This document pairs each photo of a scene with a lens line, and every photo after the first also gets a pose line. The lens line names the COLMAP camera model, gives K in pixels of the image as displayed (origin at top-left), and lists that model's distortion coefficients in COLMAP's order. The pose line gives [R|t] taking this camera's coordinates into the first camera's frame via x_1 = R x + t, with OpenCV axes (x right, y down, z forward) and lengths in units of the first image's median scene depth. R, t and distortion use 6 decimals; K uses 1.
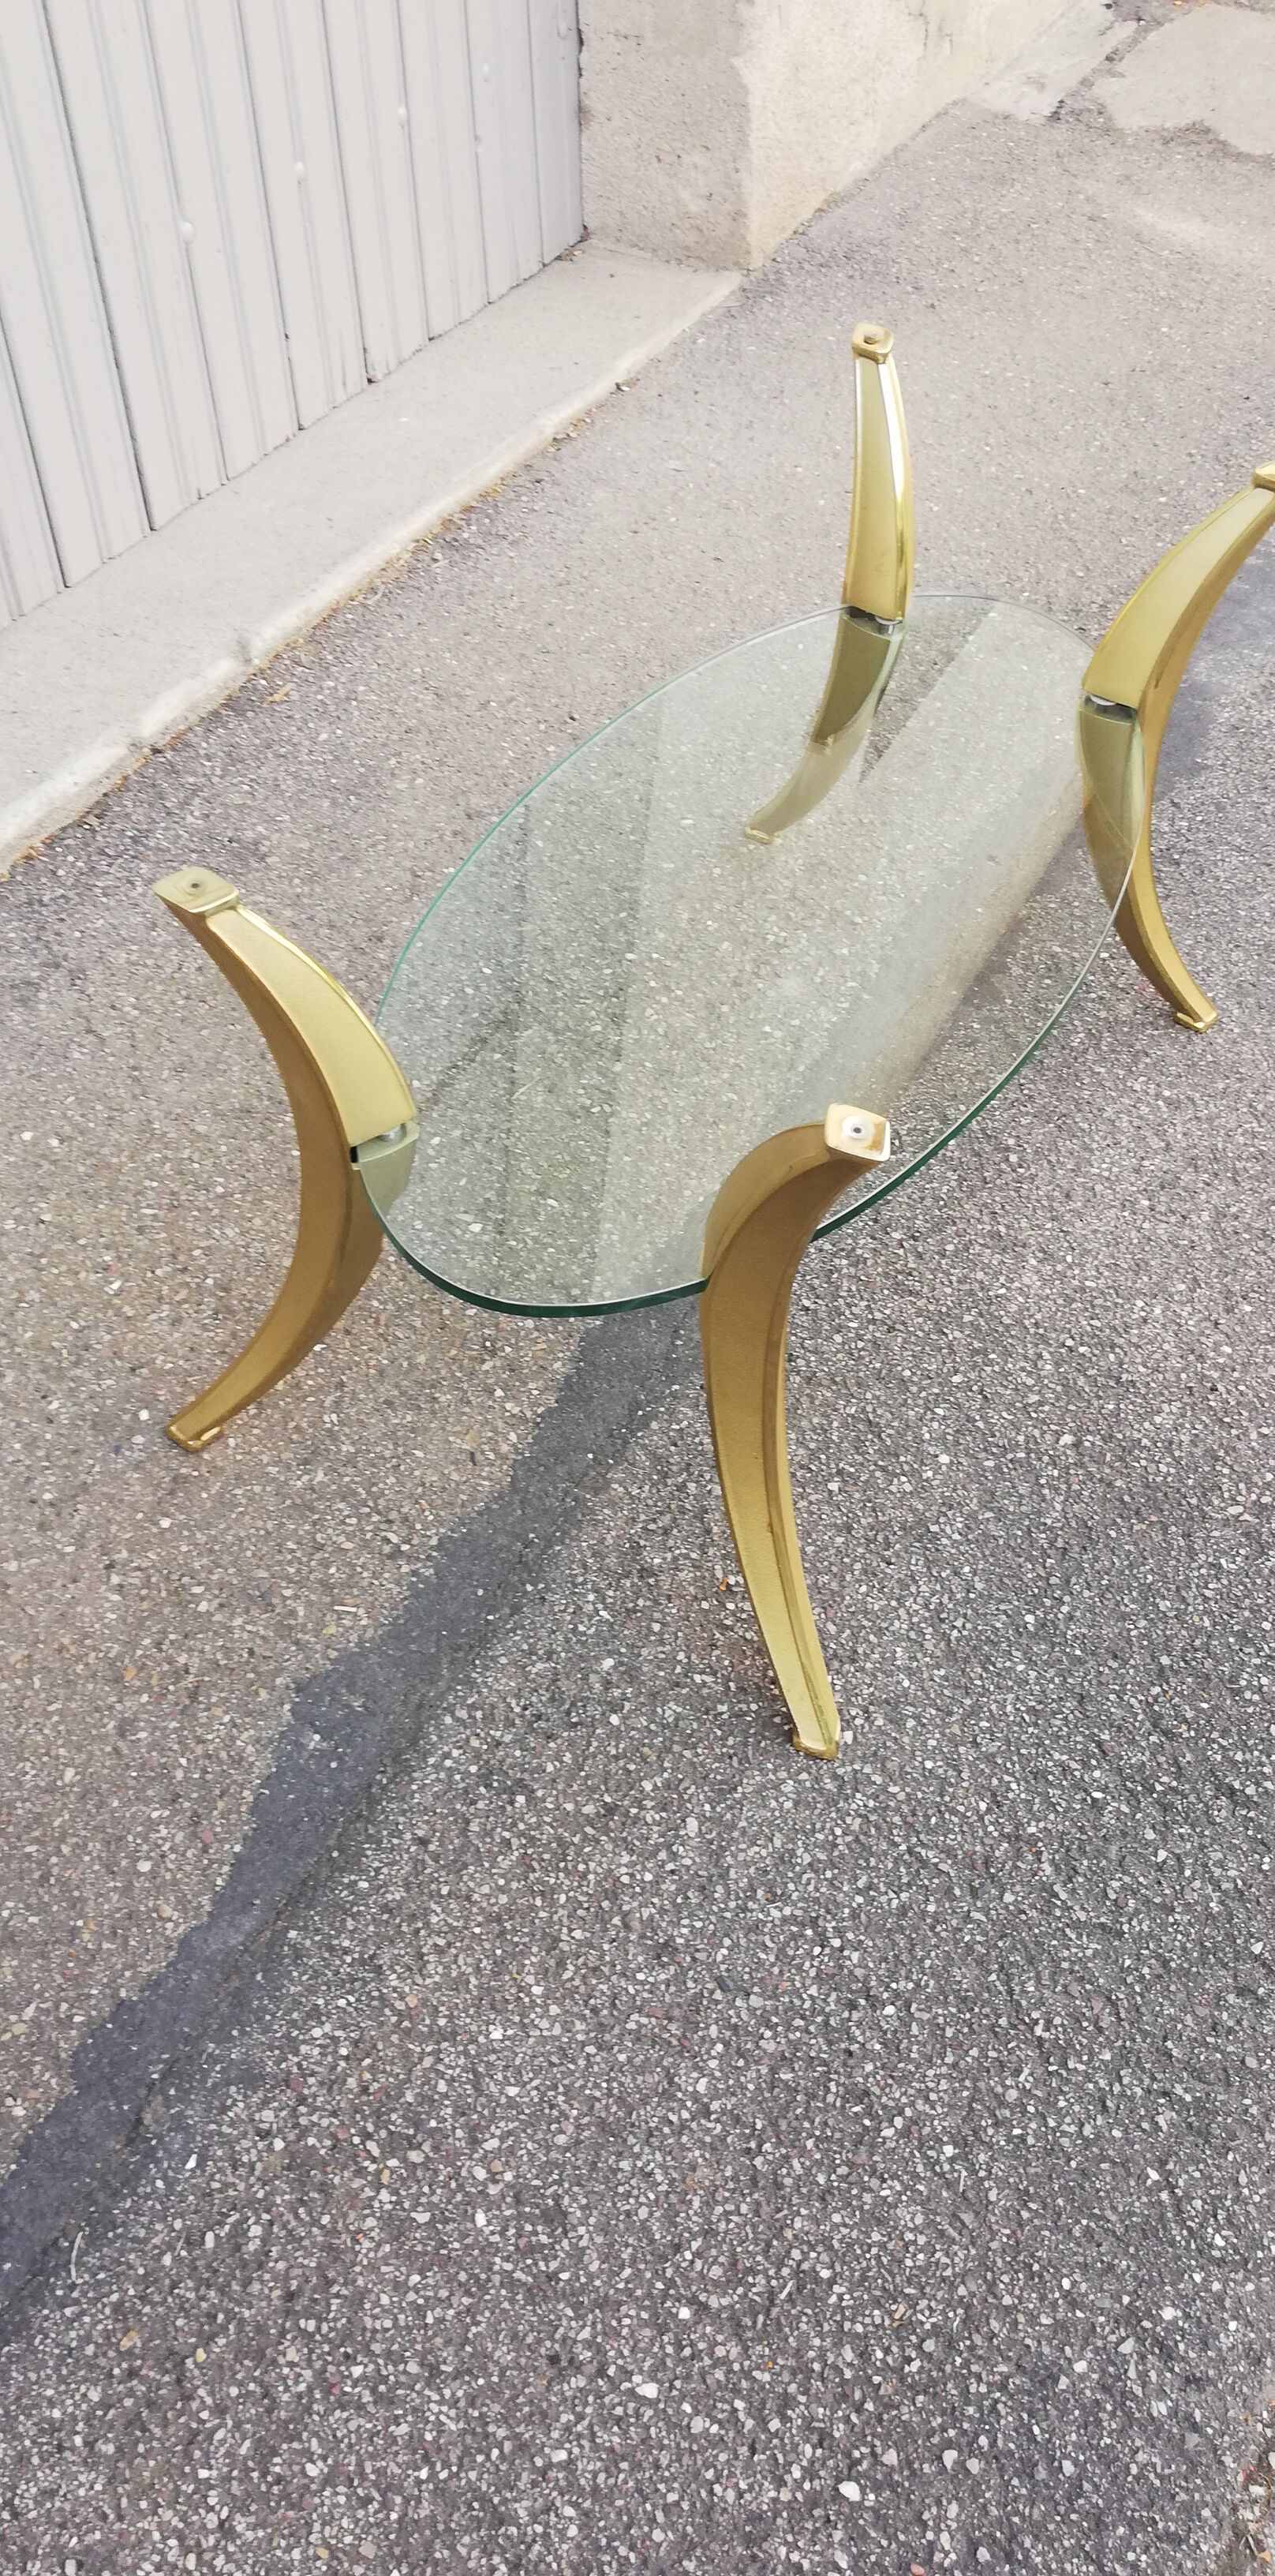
lens RADIAL K [[1957.8, 0, 656.0], [0, 1957.8, 1296.6], [0, 0, 1]] dist [0.053920, -0.089035]
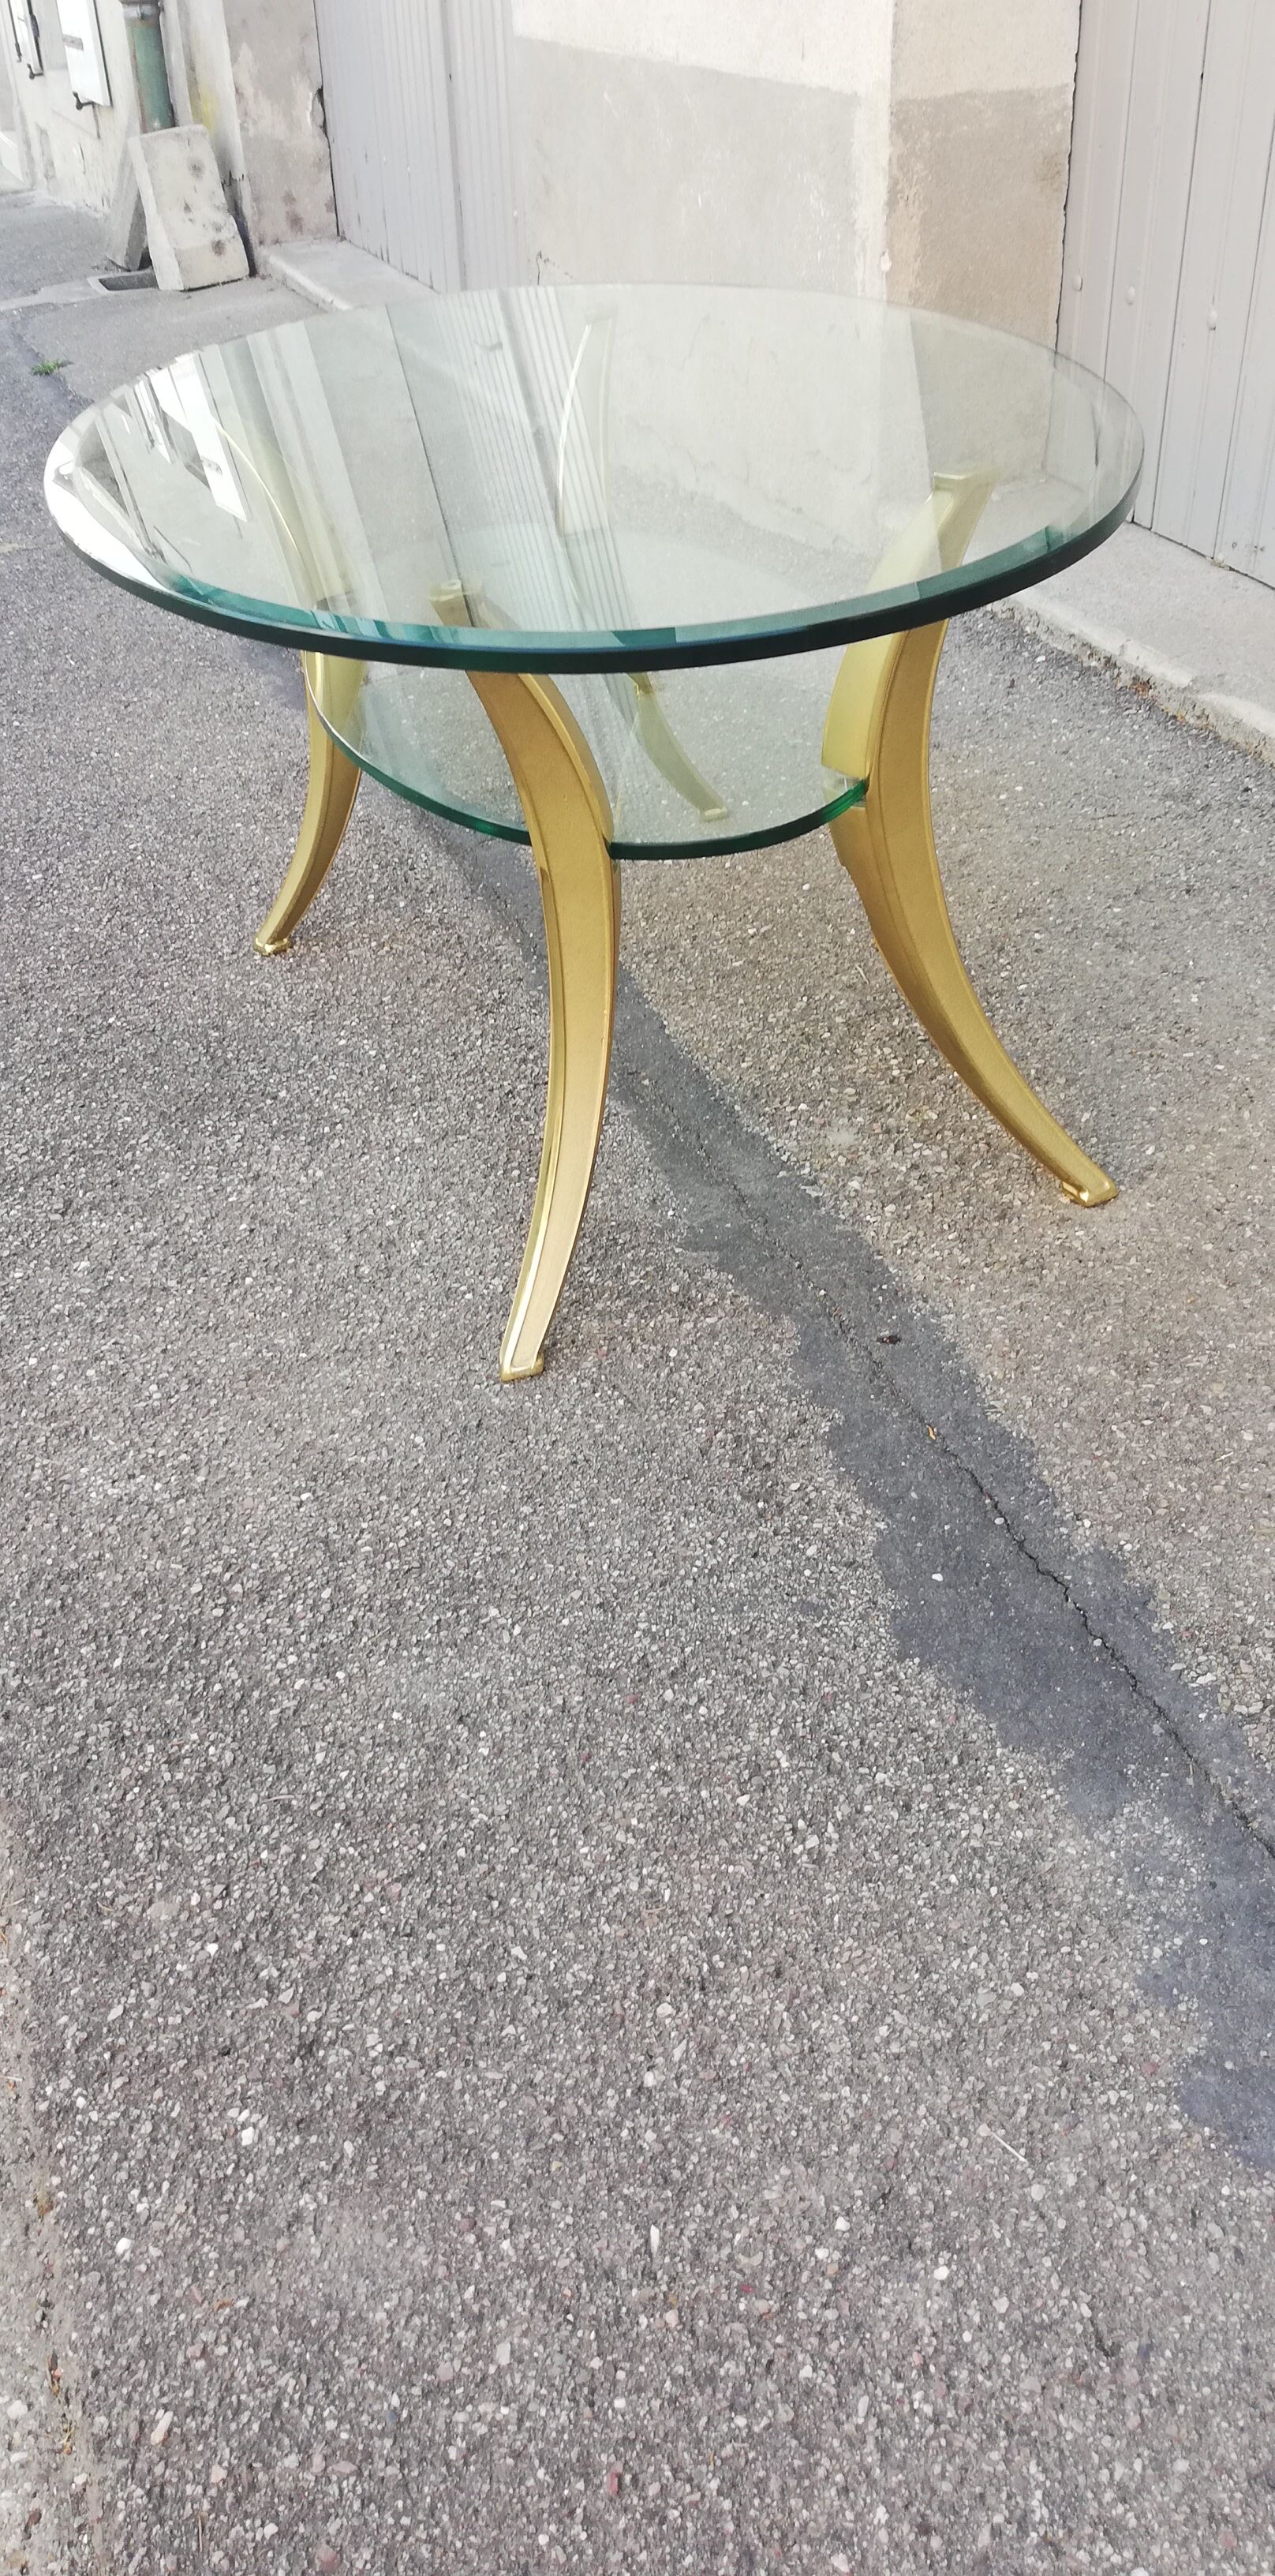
lens RADIAL K [[1957.8, 0, 644.7], [0, 1957.8, 1298.0], [0, 0, 1]] dist [0.053920, -0.089035]
pose [[-0.645188, 0.482012, -0.592788, 0.878279], [-0.523658, 0.285988, 0.802492, -1.020451], [0.556341, 0.828176, 0.067894, 1.192883]]
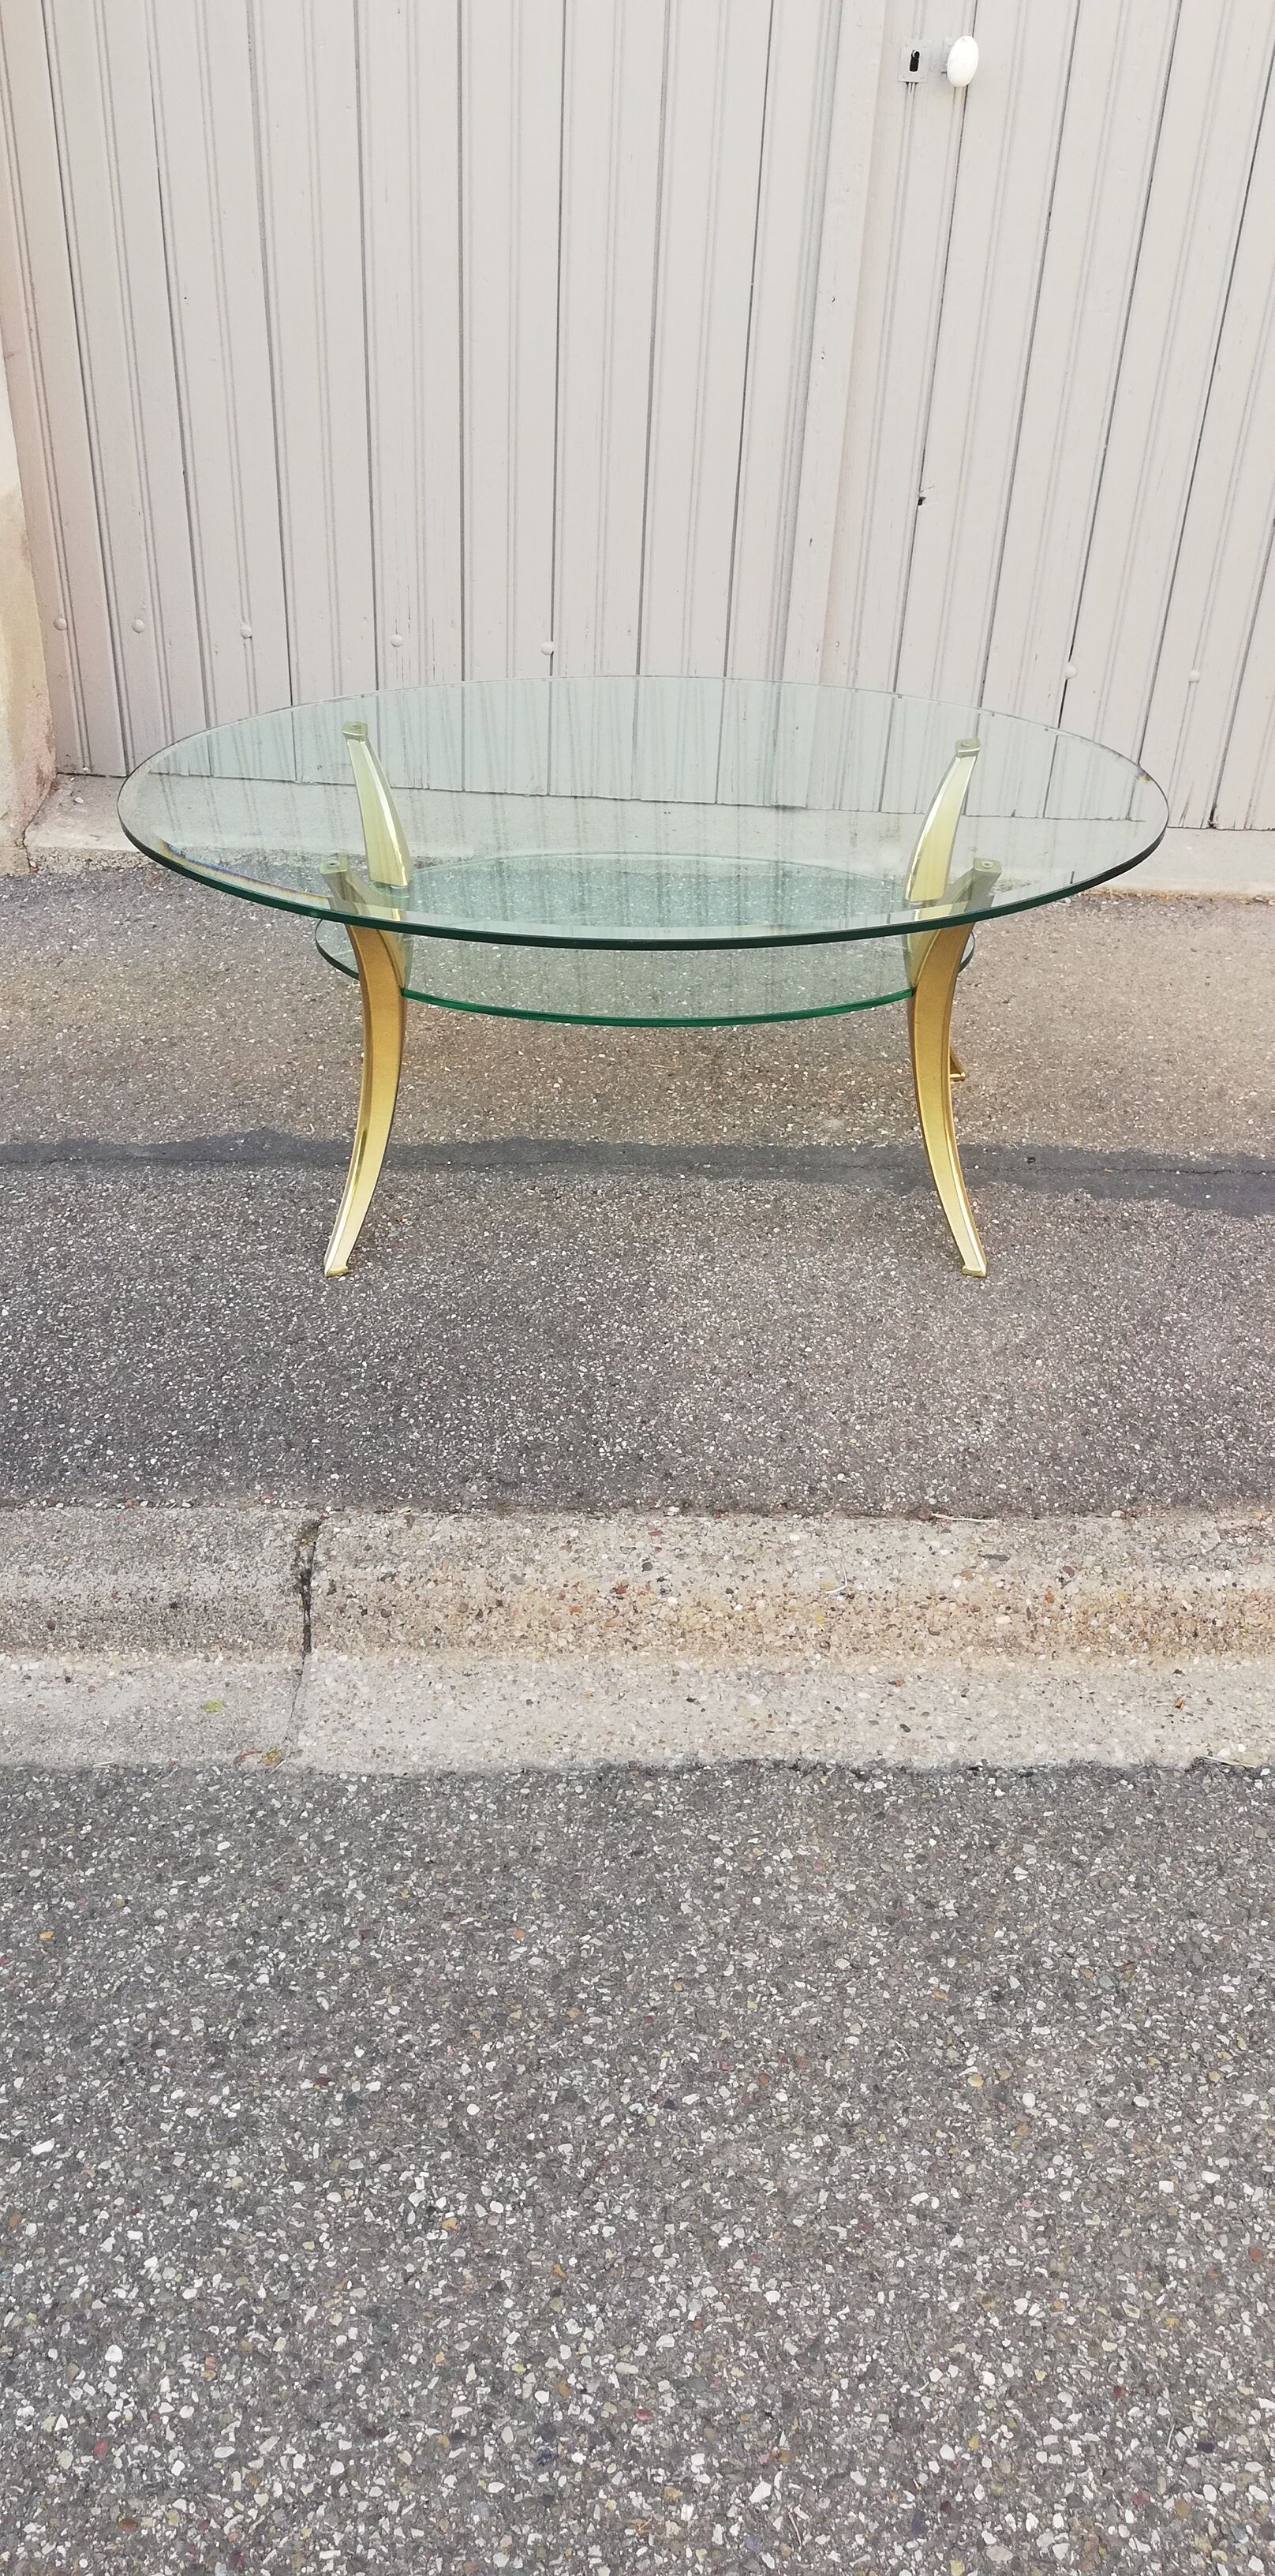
lens RADIAL K [[1957.8, 0, 656.9], [0, 1957.8, 1298.8], [0, 0, 1]] dist [0.053920, -0.089035]
pose [[0.479896, 0.521163, -0.705754, 1.461282], [-0.672426, 0.735190, 0.085666, -0.116139], [0.563509, 0.433457, 0.703258, -0.130250]]
